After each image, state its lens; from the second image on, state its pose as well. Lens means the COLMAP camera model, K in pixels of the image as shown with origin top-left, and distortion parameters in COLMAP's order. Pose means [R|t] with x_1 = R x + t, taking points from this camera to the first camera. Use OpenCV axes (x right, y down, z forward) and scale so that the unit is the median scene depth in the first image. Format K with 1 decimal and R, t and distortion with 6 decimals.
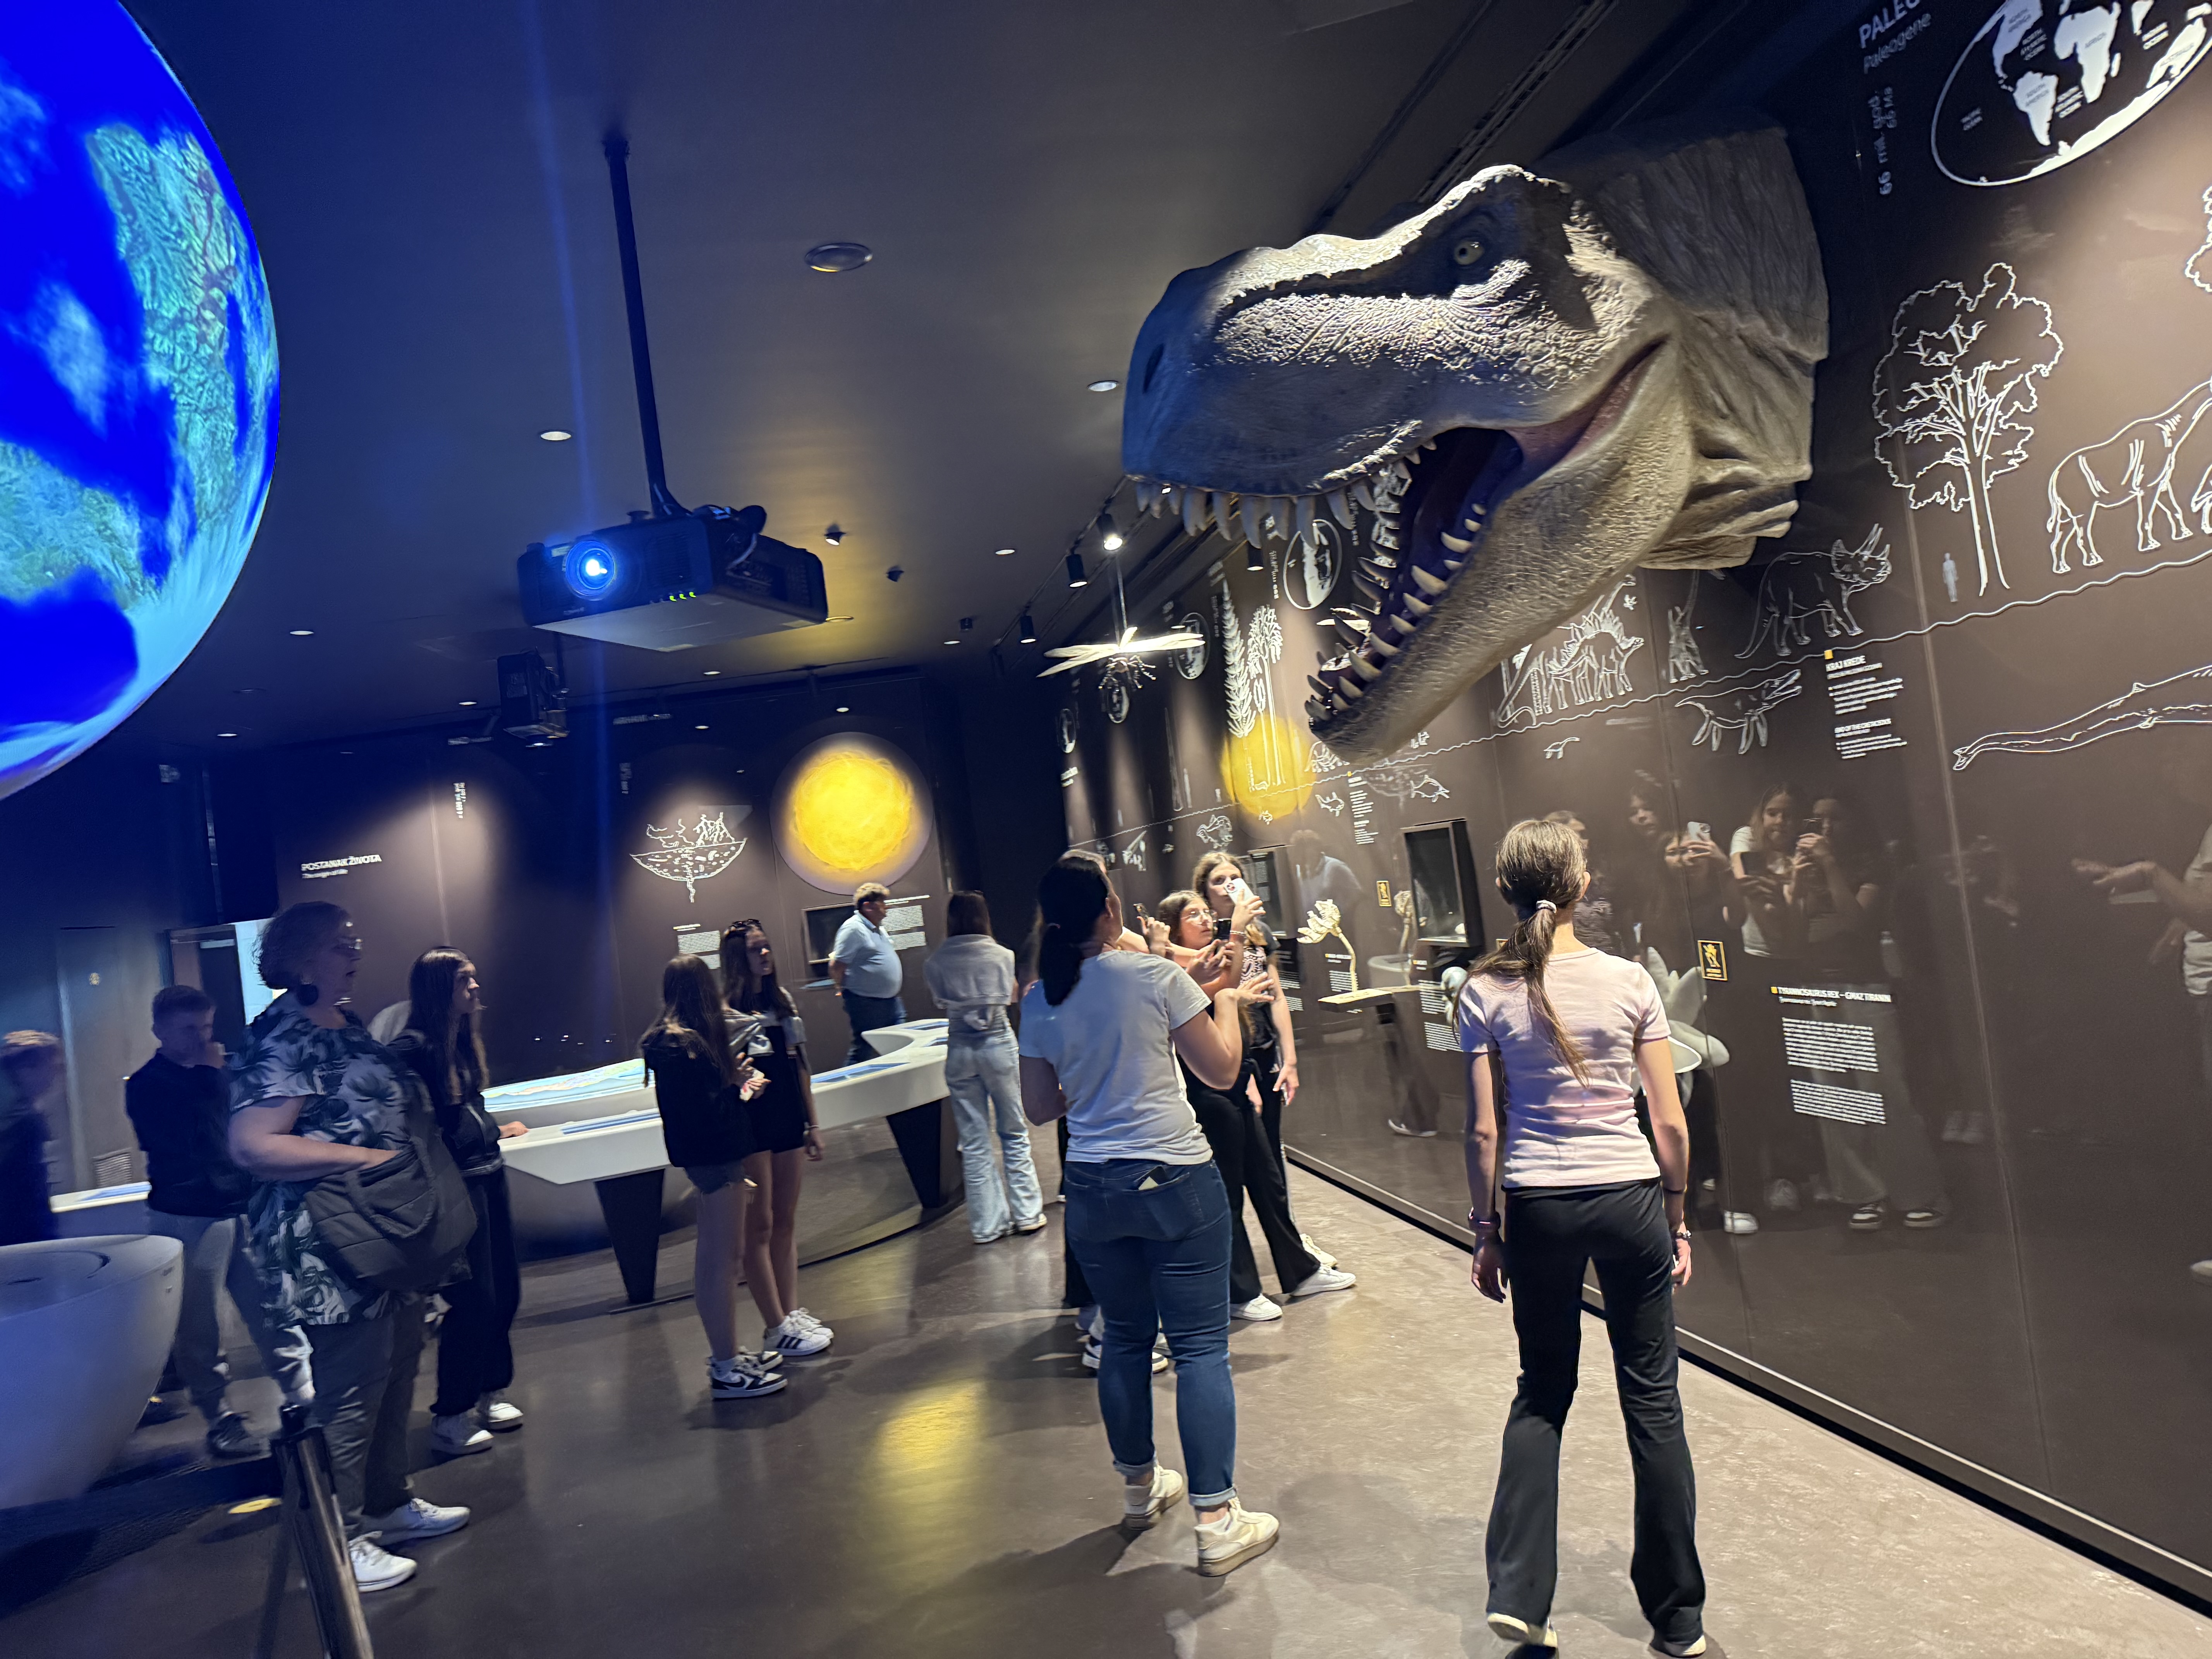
lens RADIAL K [[1632.6, 0, 1106.0], [0, 1632.6, 829.5], [0, 0, 1]] dist [0.025868, 0.004162]
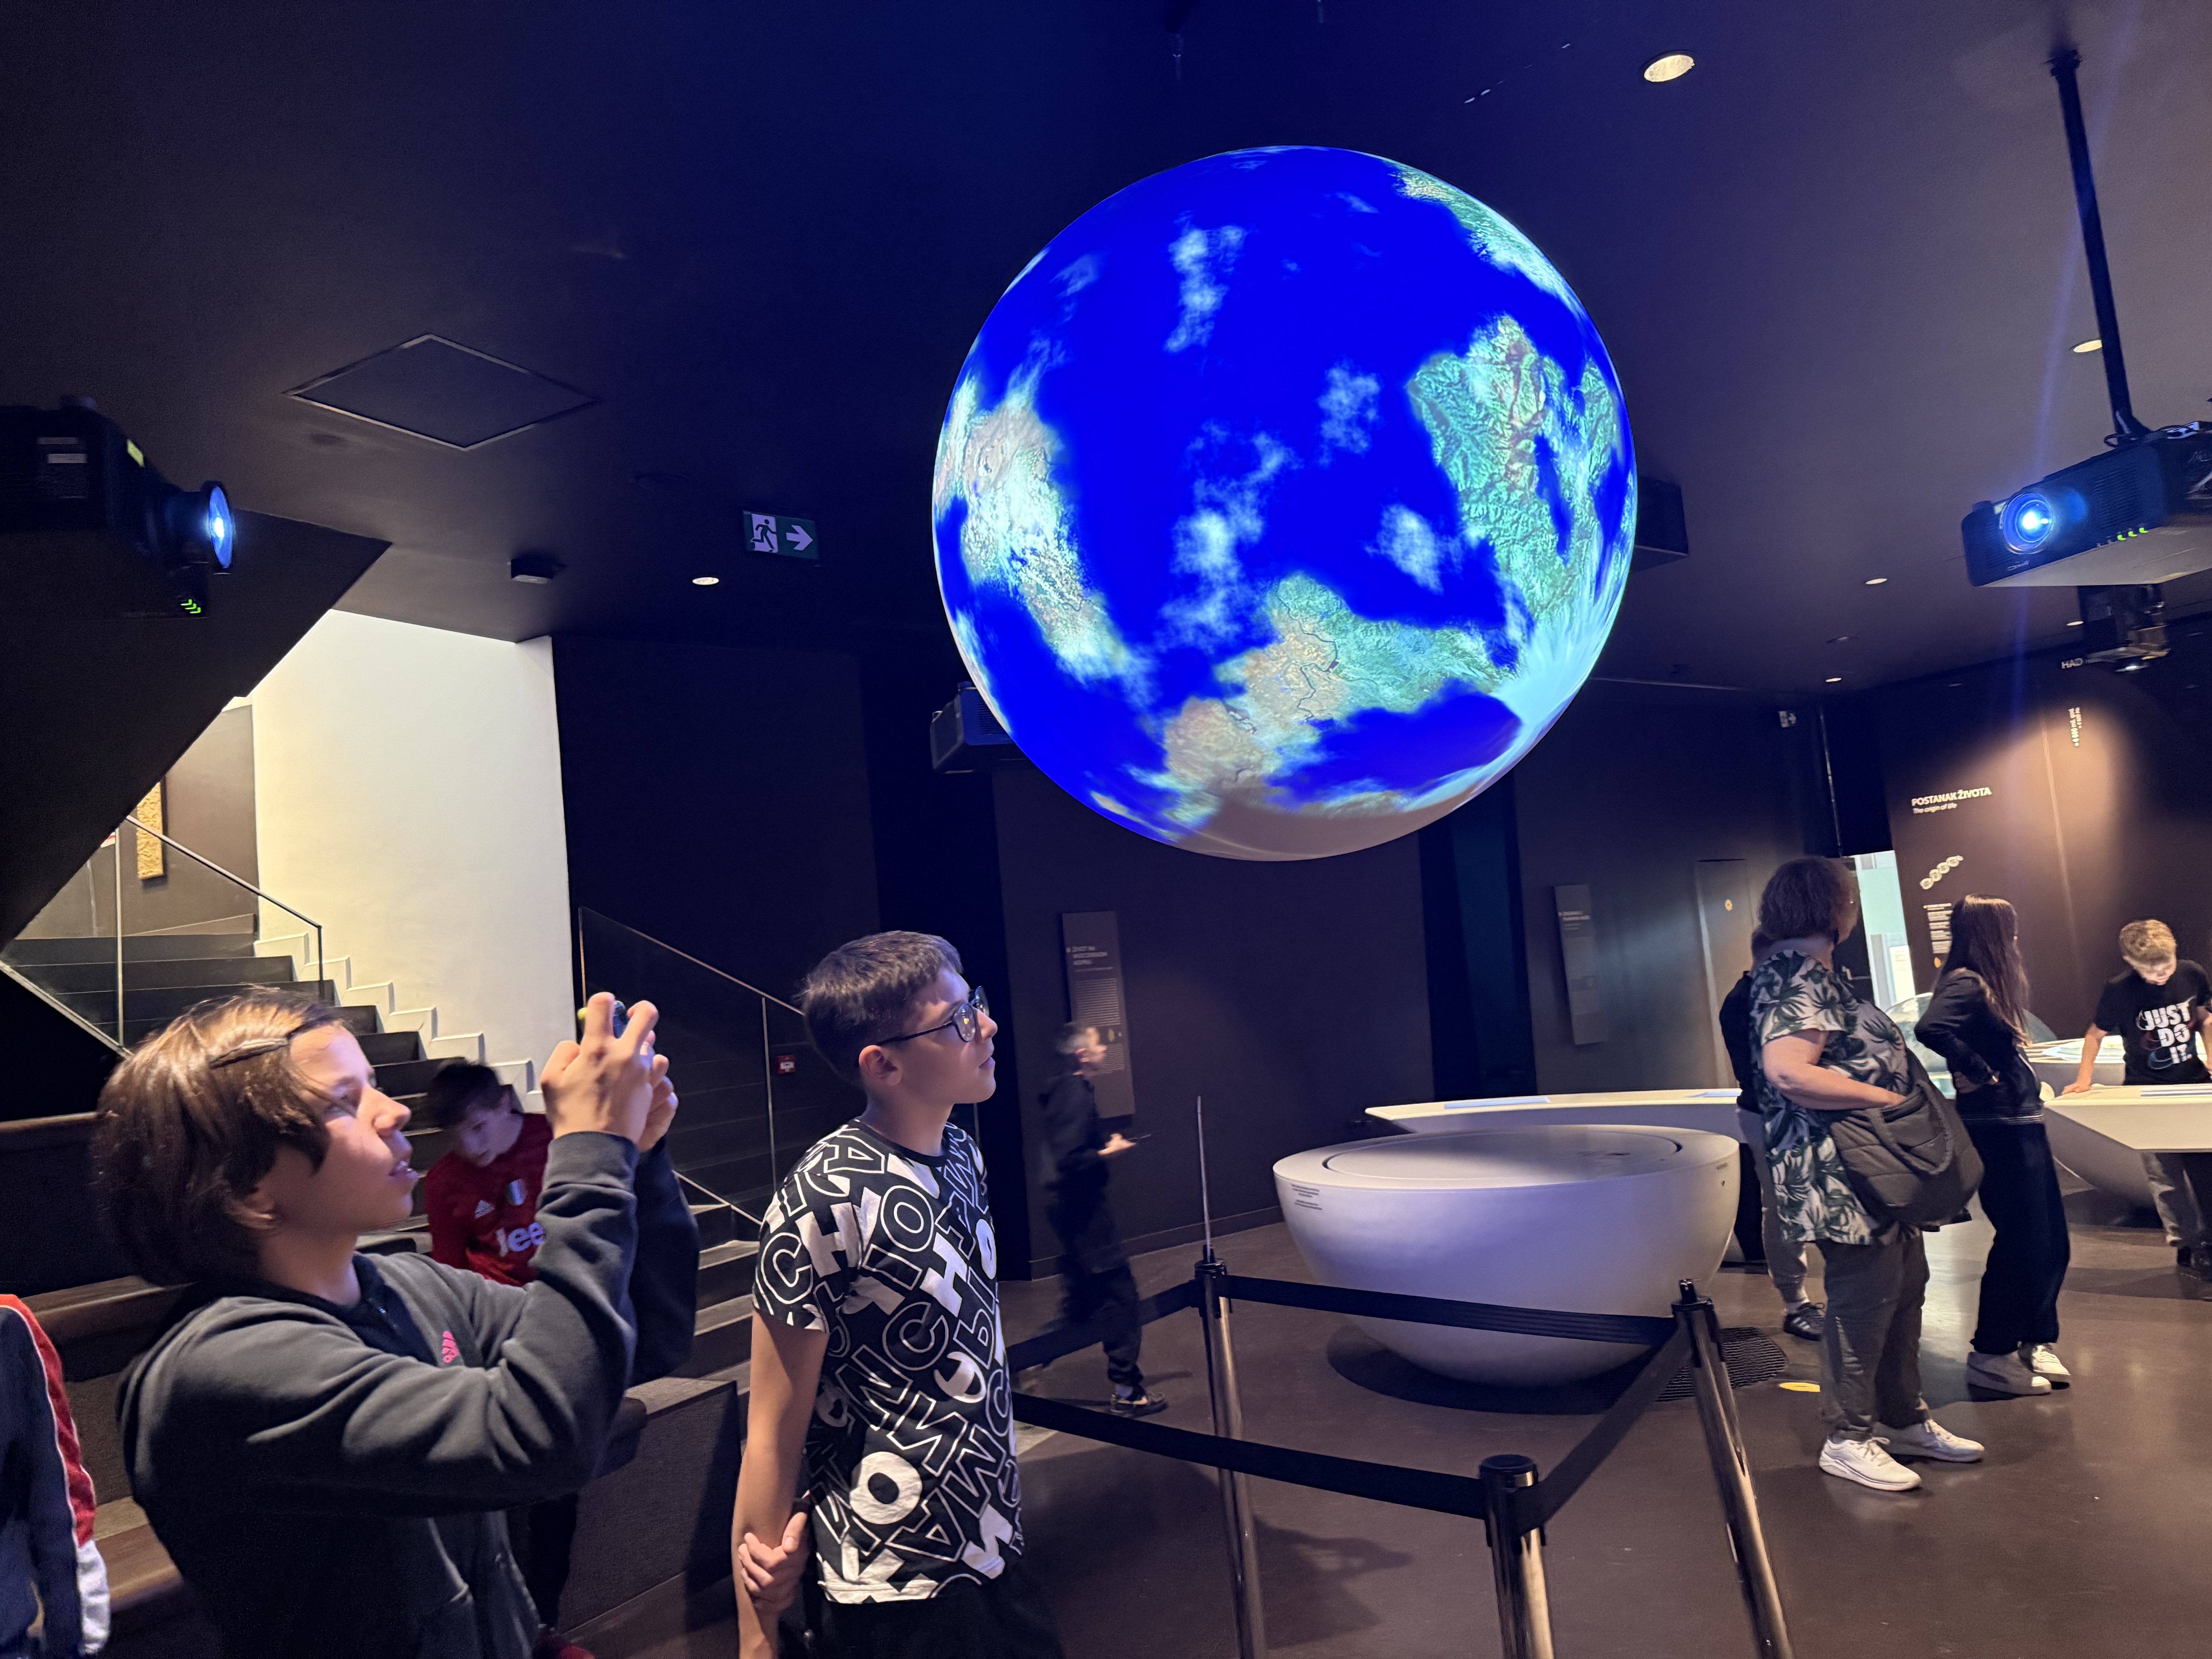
lens RADIAL K [[1632.6, 0, 1106.0], [0, 1632.6, 829.5], [0, 0, 1]] dist [0.025868, 0.004162]
pose [[0.606632, -0.029756, -0.794426, 0.100689], [0.062253, 0.998009, 0.010156, -0.015300], [0.792541, -0.055616, 0.607277, -0.038084]]
